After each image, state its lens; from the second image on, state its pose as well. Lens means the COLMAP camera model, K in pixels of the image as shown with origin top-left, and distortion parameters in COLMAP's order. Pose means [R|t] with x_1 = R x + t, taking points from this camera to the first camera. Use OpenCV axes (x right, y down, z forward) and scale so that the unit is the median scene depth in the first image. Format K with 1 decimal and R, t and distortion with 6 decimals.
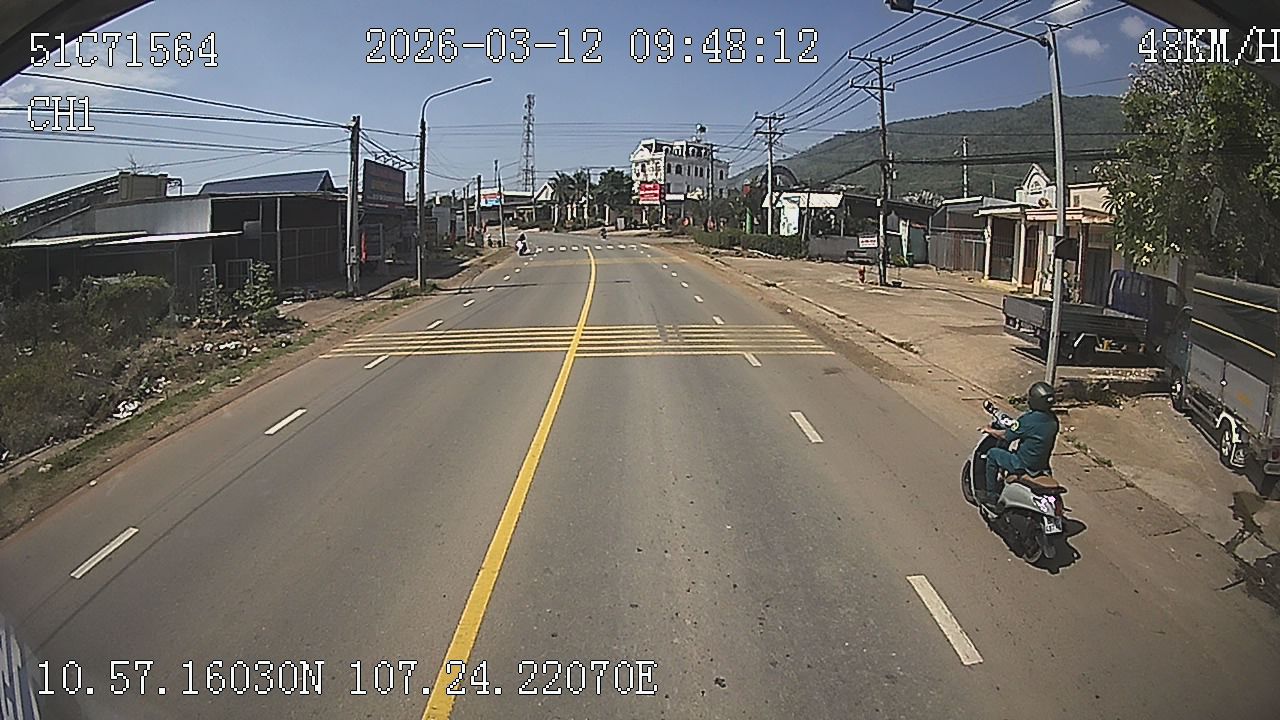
lens RADIAL K [[1098.5, 0, 637.4], [0, 1098.5, 360.3], [0, 0, 1]] dist [-0.019795, 0.005436]
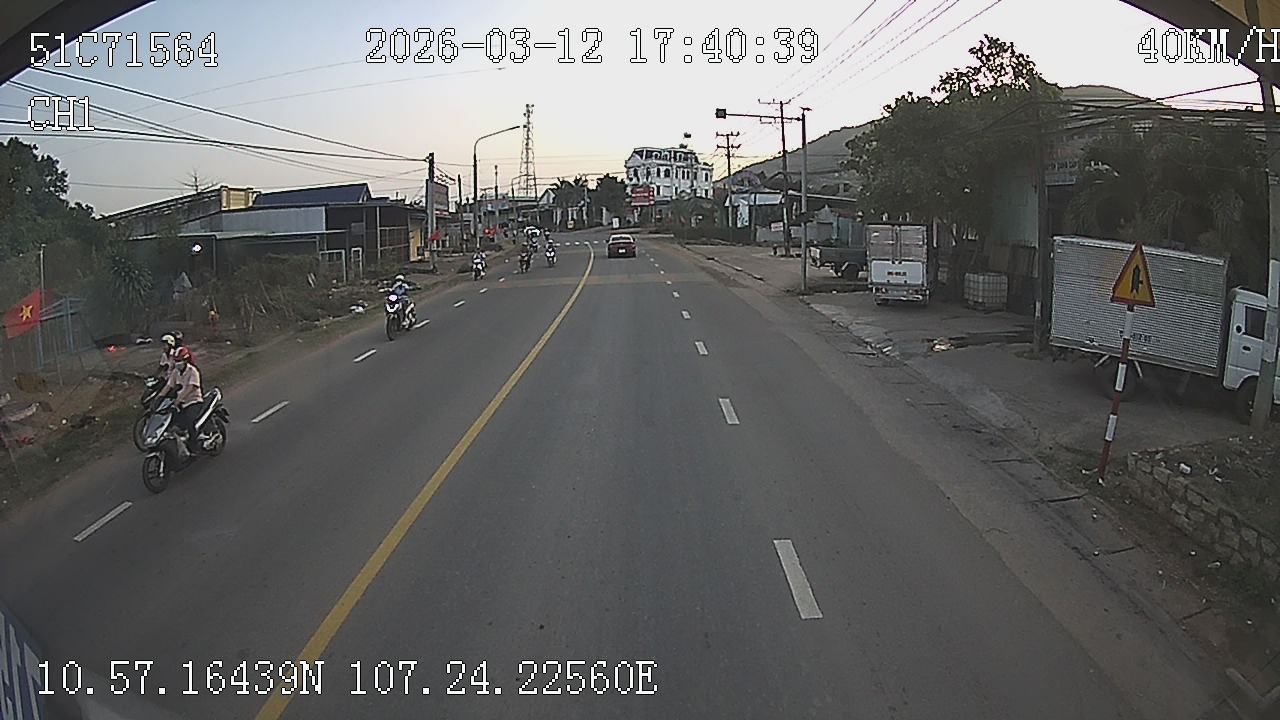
lens RADIAL K [[1098.5, 0, 640.2], [0, 1098.5, 359.7], [0, 0, 1]] dist [-0.019795, 0.005436]
pose [[0.999613, -0.027810, -0.000473, 0.006388], [0.027809, 0.999612, -0.001358, 0.018319], [0.000510, 0.001345, 0.999999, -0.129835]]
